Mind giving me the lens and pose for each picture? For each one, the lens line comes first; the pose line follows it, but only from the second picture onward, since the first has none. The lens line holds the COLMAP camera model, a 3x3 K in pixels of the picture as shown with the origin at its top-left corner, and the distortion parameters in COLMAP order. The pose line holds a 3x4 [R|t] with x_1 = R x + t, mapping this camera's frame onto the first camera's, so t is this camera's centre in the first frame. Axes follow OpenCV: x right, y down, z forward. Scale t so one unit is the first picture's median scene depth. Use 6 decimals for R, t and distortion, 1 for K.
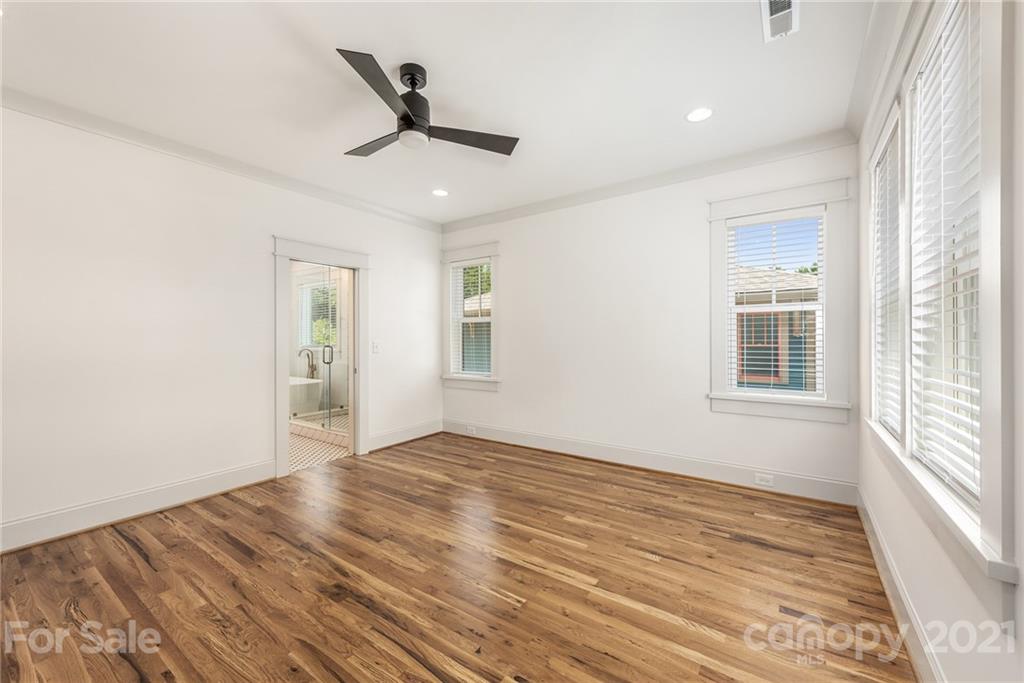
lens RADIAL K [[399.1, 0, 517.2], [0, 399.1, 340.4], [0, 0, 1]] dist [0.014941, -0.003094]
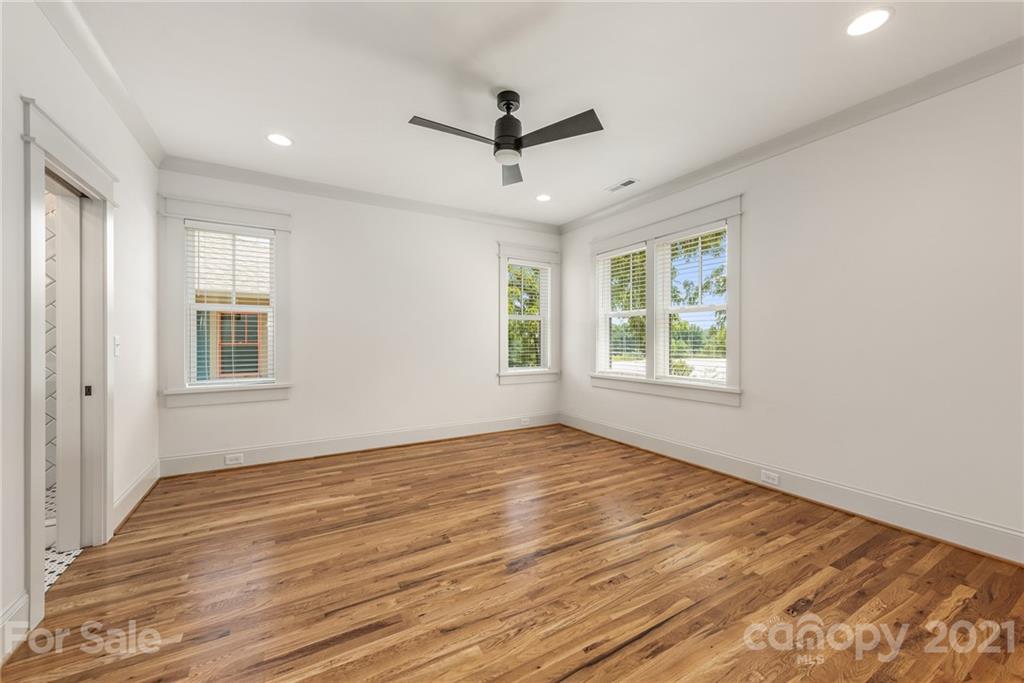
lens RADIAL K [[399.1, 0, 519.9], [0, 399.1, 340.4], [0, 0, 1]] dist [0.014941, -0.003094]
pose [[0.415866, -0.001147, 0.909425, -0.869683], [0.001442, 0.999999, 0.000601, 0.012713], [-0.909425, 0.001061, 0.415867, 0.336346]]
